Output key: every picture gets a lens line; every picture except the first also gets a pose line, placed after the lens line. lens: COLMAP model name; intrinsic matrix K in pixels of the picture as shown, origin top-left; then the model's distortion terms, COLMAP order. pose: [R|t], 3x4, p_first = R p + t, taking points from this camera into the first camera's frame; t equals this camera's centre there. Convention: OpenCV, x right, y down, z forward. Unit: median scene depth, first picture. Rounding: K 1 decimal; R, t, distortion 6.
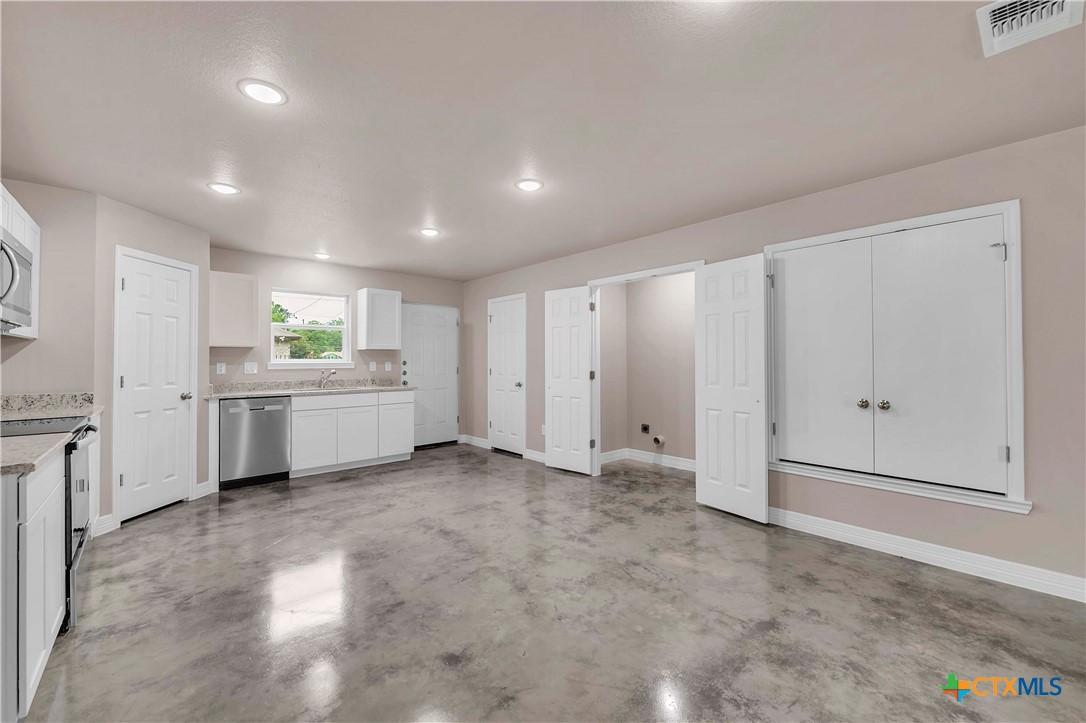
lens RADIAL K [[433.7, 0, 541.4], [0, 433.7, 357.8], [0, 0, 1]] dist [-0.005558, -0.003387]
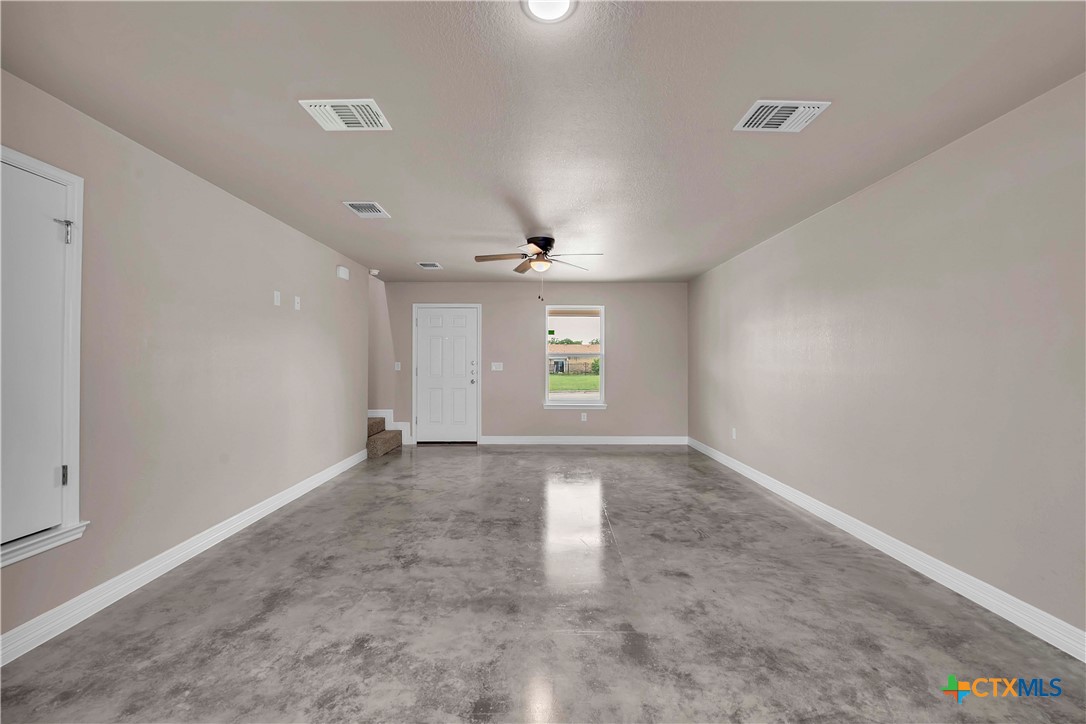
lens RADIAL K [[433.7, 0, 539.2], [0, 433.7, 357.2], [0, 0, 1]] dist [-0.005558, -0.003387]
pose [[-0.748111, 0.009992, 0.663498, -0.082800], [-0.003491, 0.999814, -0.018993, 0.004474], [-0.663564, -0.016525, -0.747937, 0.535153]]
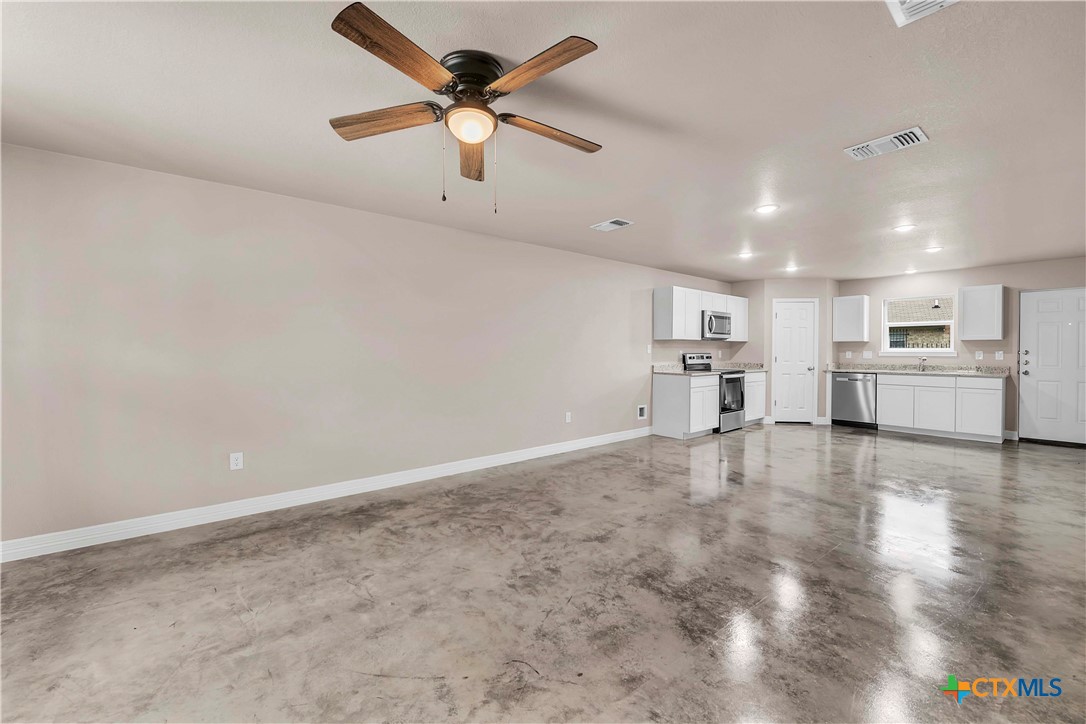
lens RADIAL K [[433.7, 0, 537.0], [0, 433.7, 357.7], [0, 0, 1]] dist [-0.005558, -0.003387]
pose [[-0.048903, 0.019662, -0.998610, 0.959333], [0.006825, 0.999789, 0.019351, -0.003197], [0.998780, -0.005869, -0.049027, -0.096530]]
